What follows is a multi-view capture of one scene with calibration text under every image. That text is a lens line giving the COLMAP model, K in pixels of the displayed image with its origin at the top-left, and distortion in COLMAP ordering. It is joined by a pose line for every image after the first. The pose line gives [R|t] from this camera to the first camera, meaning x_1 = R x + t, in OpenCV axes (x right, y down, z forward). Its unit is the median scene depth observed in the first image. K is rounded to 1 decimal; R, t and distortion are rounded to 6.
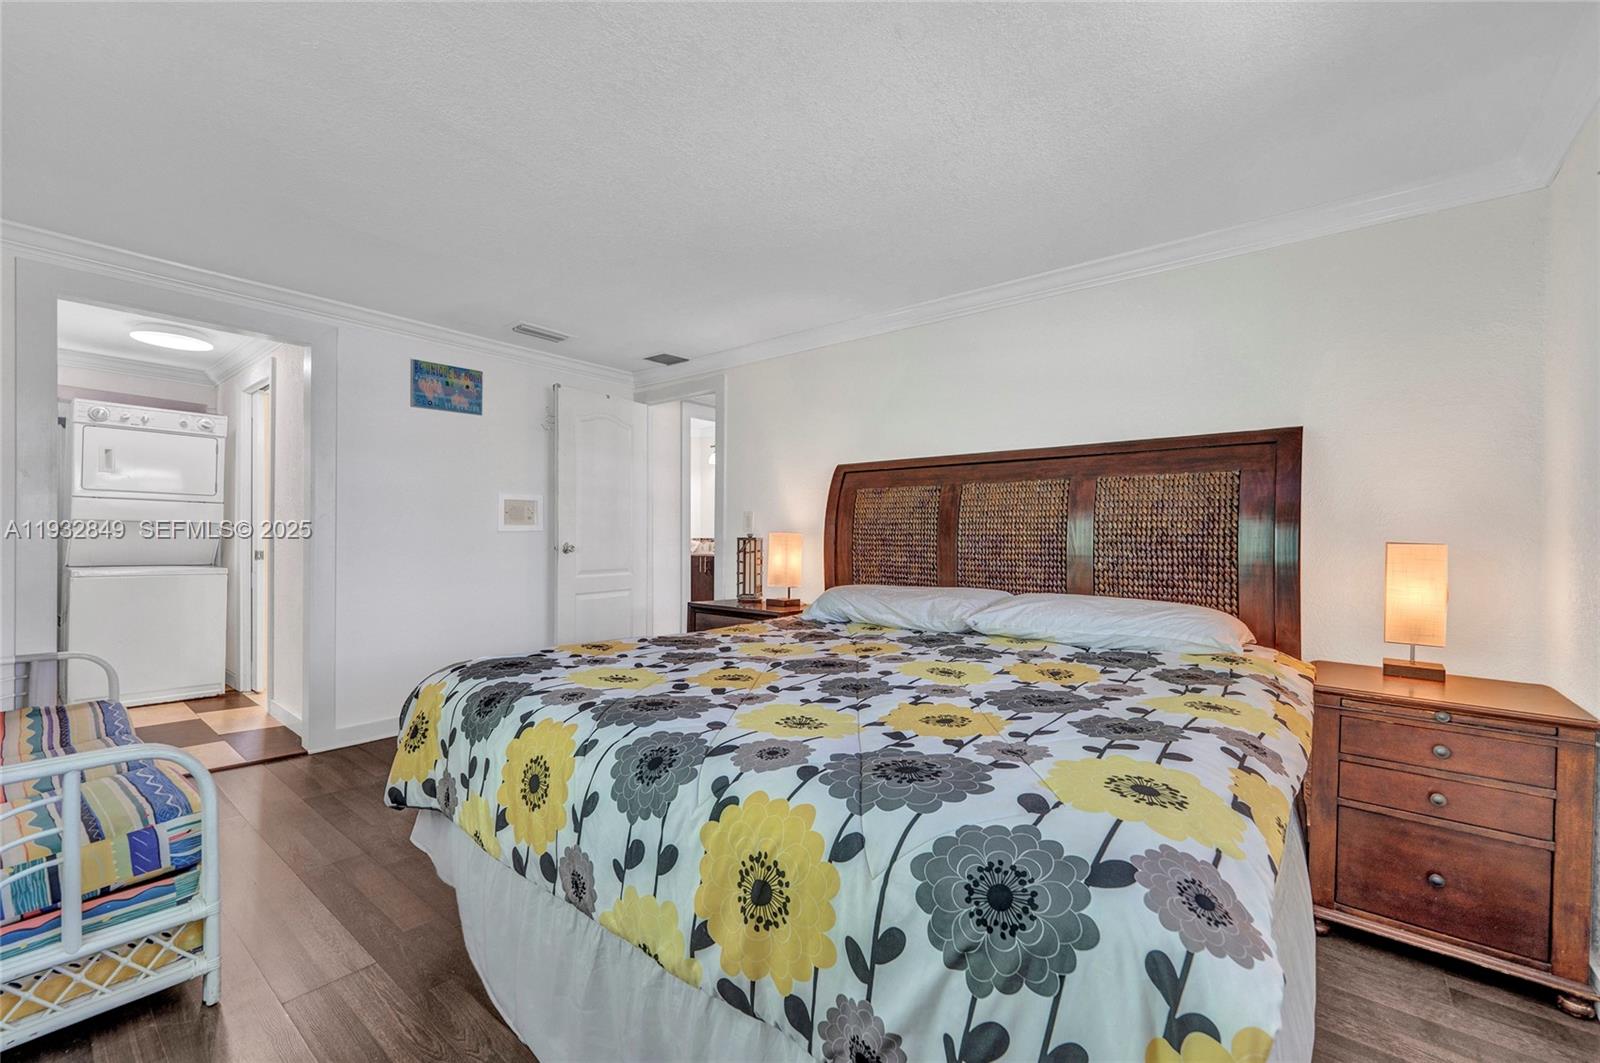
lens RADIAL K [[660.0, 0, 797.0], [0, 660.0, 536.7], [0, 0, 1]] dist [0.002318, -0.001572]
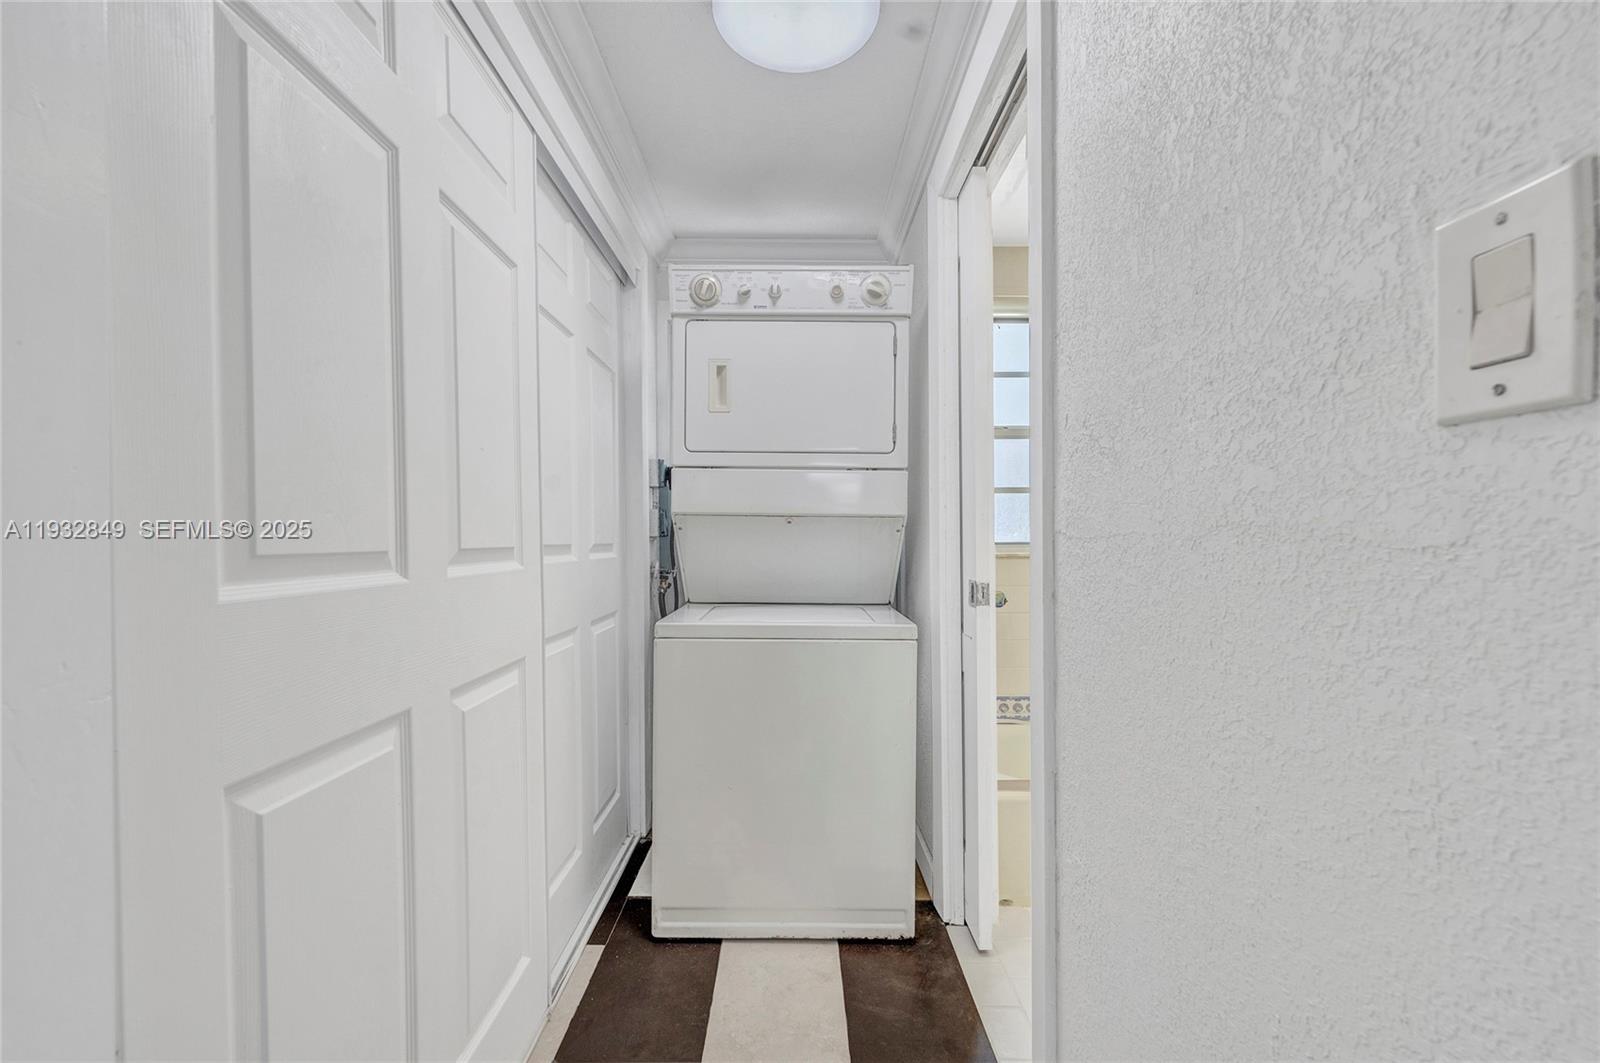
lens RADIAL K [[660.0, 0, 798.1], [0, 660.0, 537.8], [0, 0, 1]] dist [0.002318, -0.001572]
pose [[0.629838, -0.010924, -0.776650, -0.590461], [0.008091, 0.999939, -0.007504, -0.003230], [0.776684, -0.001558, 0.629888, 0.685906]]
